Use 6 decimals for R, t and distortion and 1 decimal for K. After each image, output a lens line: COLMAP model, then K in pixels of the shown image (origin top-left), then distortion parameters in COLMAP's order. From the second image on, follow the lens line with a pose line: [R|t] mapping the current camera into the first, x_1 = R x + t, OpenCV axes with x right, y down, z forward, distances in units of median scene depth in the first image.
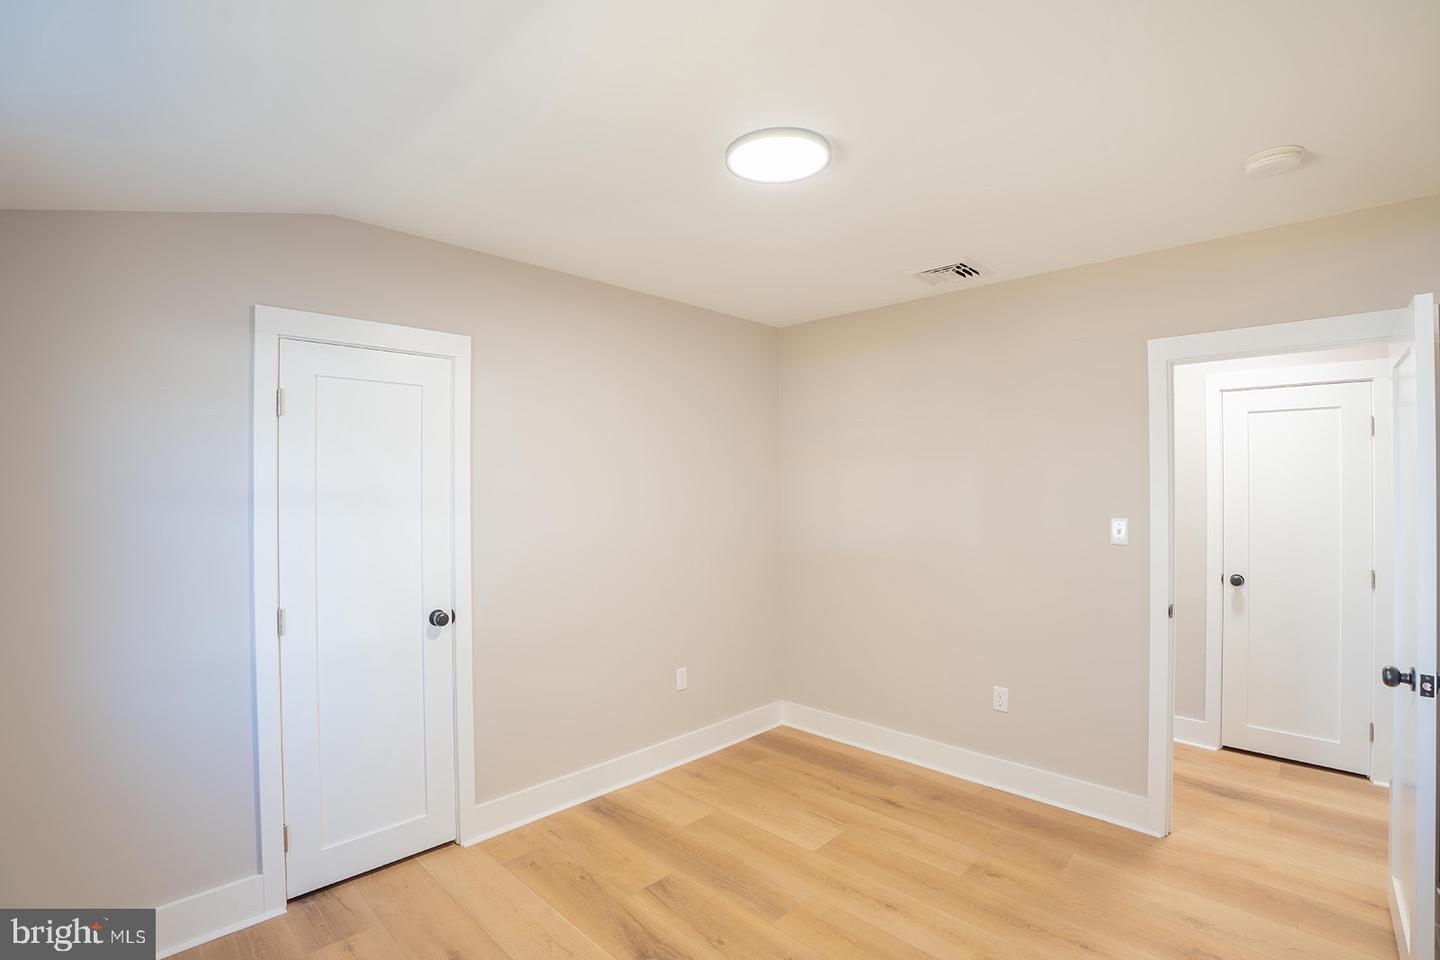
lens RADIAL K [[660.9, 0, 715.8], [0, 660.9, 485.0], [0, 0, 1]] dist [-0.074846, 0.019870]
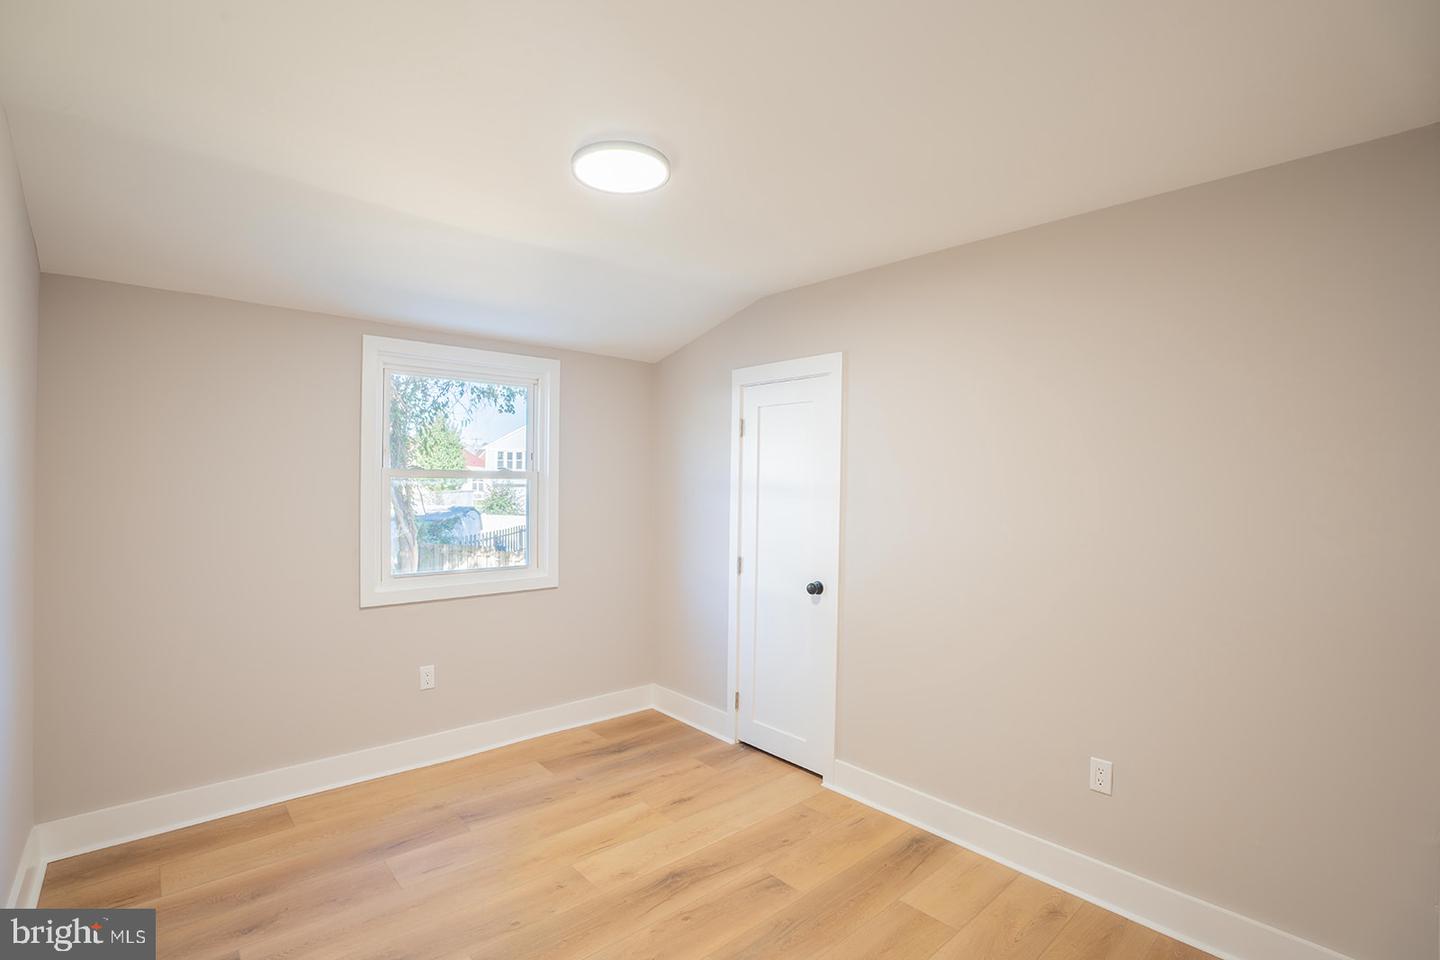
lens RADIAL K [[660.9, 0, 715.8], [0, 660.9, 485.0], [0, 0, 1]] dist [-0.074846, 0.019870]
pose [[-0.059521, 0.004337, -0.998218, 0.906298], [-0.013723, 0.999893, 0.005163, 0.006798], [0.998133, 0.014006, -0.059455, 0.961875]]
